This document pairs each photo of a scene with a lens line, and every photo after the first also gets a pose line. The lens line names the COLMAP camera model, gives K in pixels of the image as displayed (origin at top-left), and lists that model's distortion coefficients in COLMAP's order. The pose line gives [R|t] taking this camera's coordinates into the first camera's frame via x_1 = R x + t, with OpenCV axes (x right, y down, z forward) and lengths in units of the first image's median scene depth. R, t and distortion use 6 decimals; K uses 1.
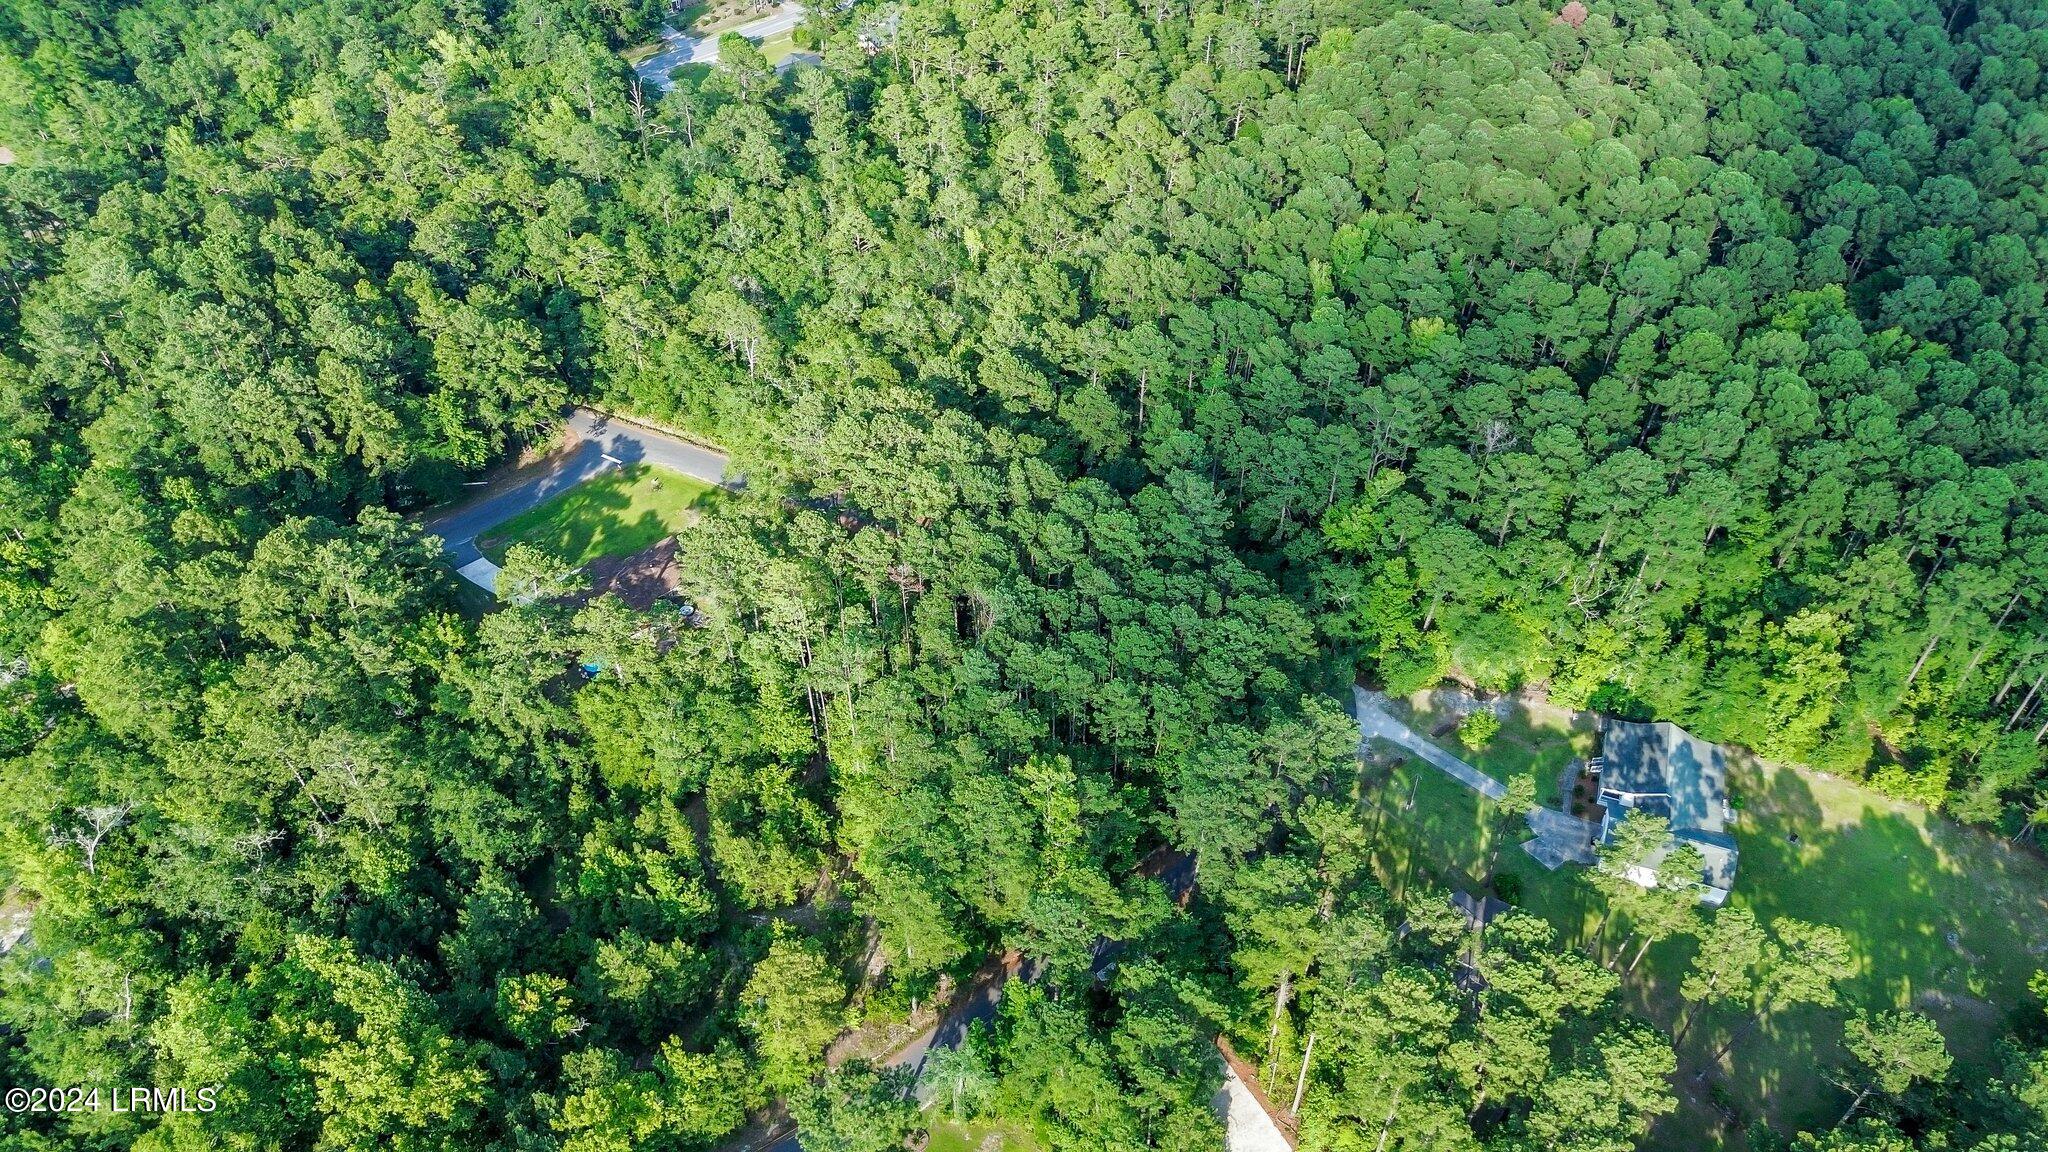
lens RADIAL K [[1452.6, 0, 1031.6], [0, 1452.6, 568.8], [0, 0, 1]] dist [0.068562, -0.070310]
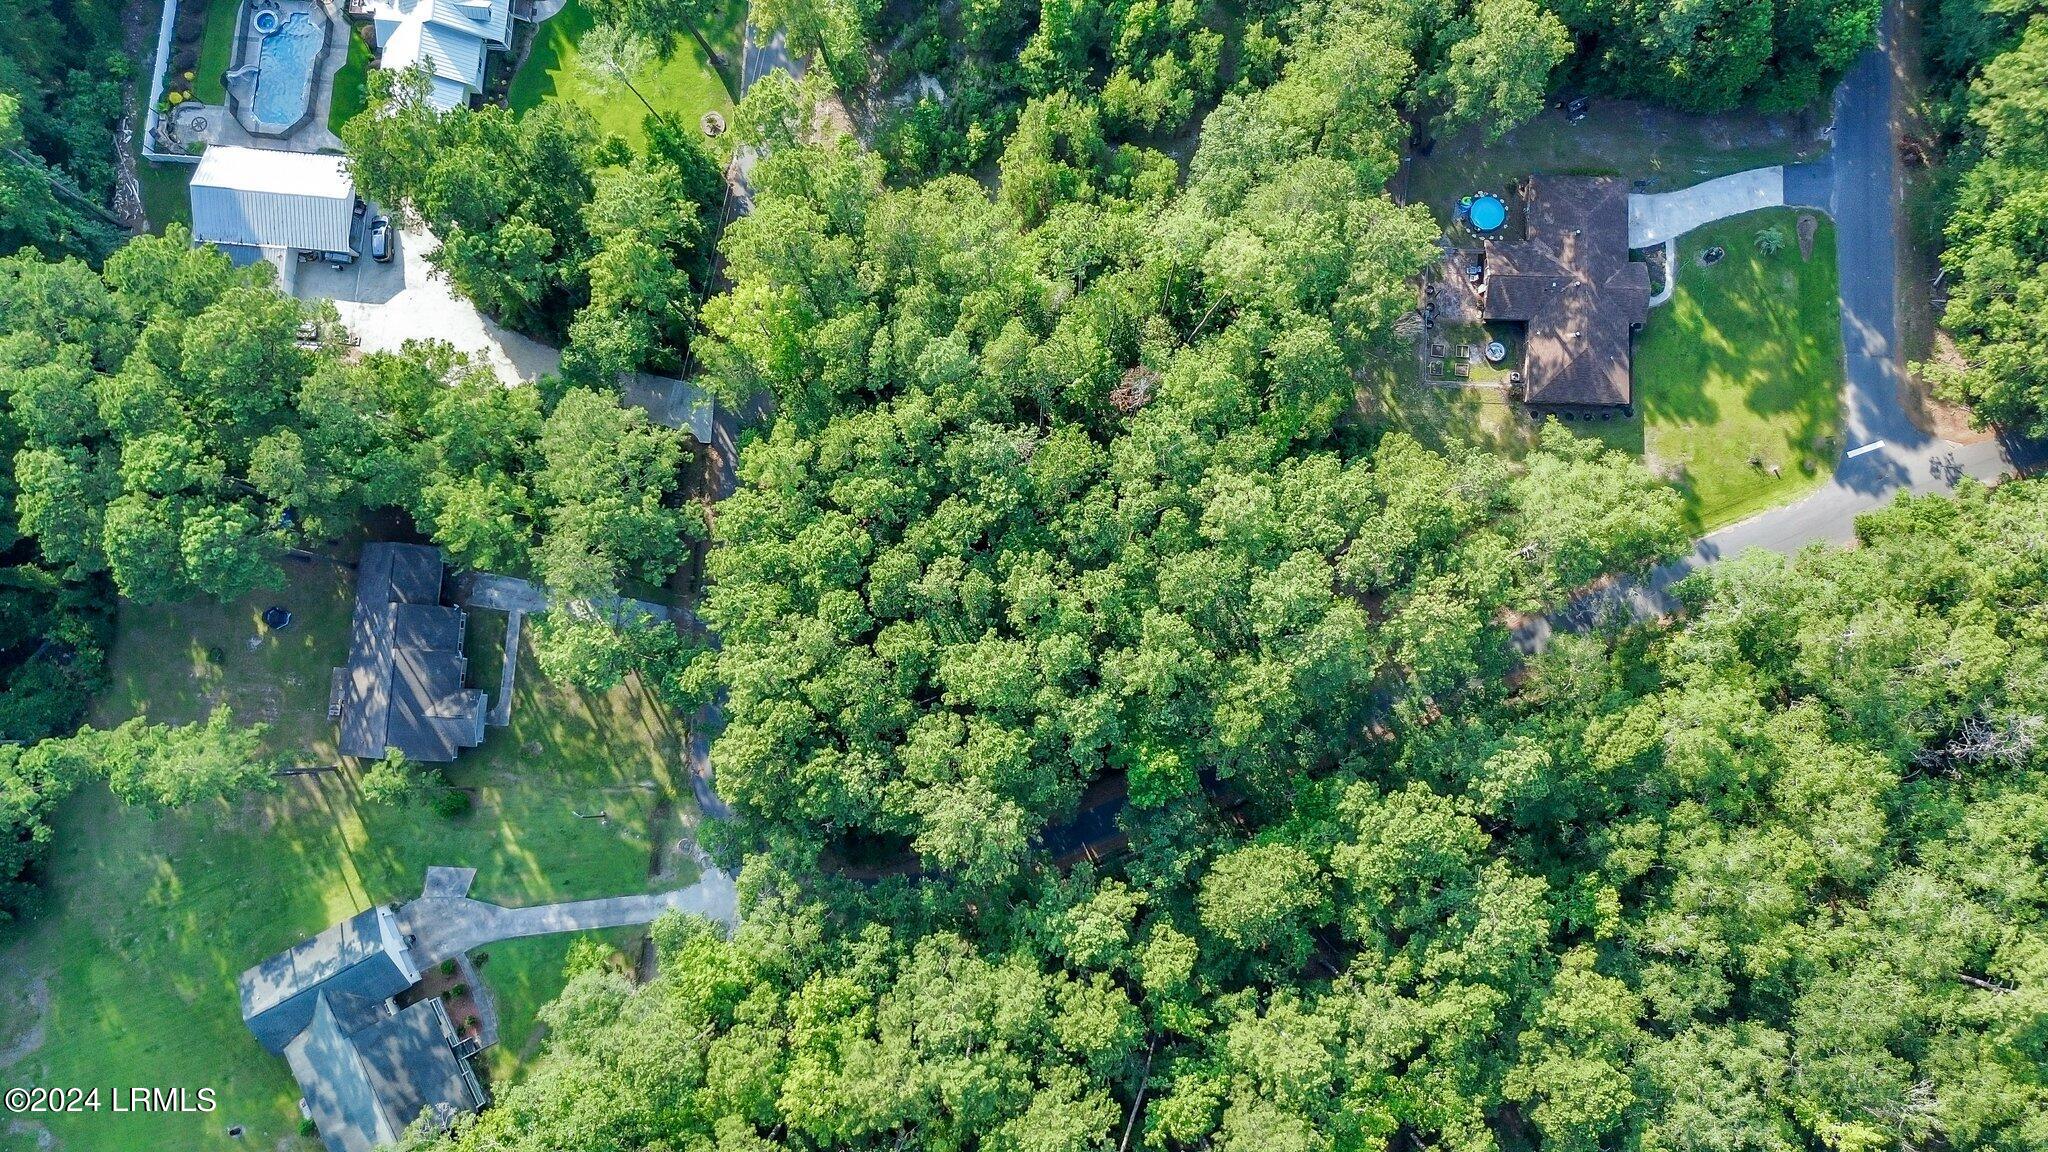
lens RADIAL K [[1452.6, 0, 1031.6], [0, 1452.6, 568.8], [0, 0, 1]] dist [0.068562, -0.070310]
pose [[-0.686081, 0.724717, -0.063858, 0.041662], [-0.487777, -0.393091, 0.779457, -0.431210], [0.539784, 0.565919, 0.623193, 0.450979]]
